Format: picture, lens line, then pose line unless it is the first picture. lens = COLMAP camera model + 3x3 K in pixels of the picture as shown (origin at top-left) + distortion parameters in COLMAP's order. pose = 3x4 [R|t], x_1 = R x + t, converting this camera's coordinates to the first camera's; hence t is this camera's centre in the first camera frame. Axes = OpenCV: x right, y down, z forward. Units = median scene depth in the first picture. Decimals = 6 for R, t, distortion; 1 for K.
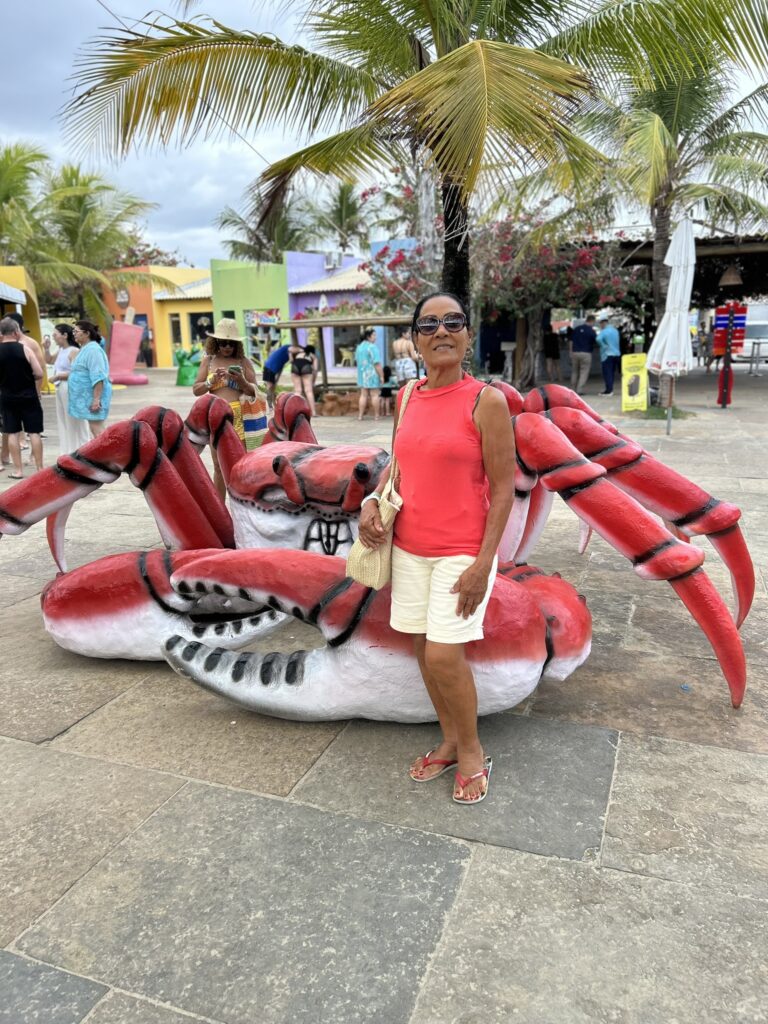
lens RADIAL K [[768.1, 0, 382.6], [0, 768.1, 517.1], [0, 0, 1]] dist [0.044319, -0.051500]
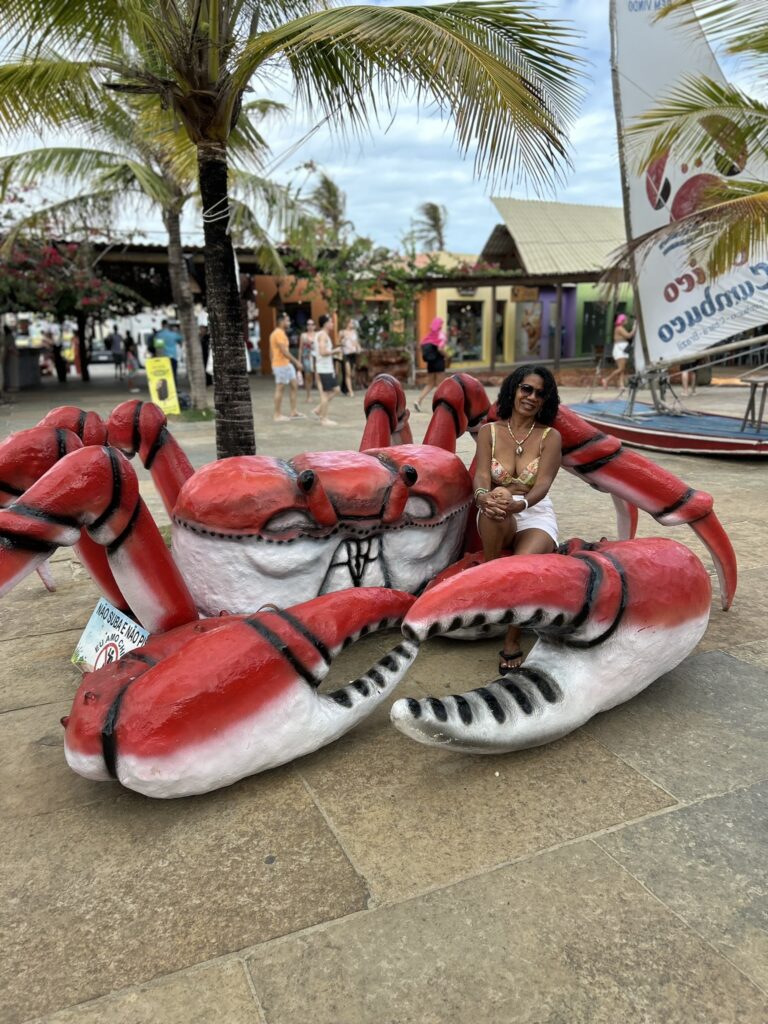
lens RADIAL K [[768.1, 0, 386.9], [0, 768.1, 522.0], [0, 0, 1]] dist [0.044319, -0.051500]
pose [[0.702495, -0.169904, 0.691110, -0.648669], [0.173850, 0.982634, 0.064859, -0.064409], [-0.690128, 0.074587, 0.719834, 0.360021]]
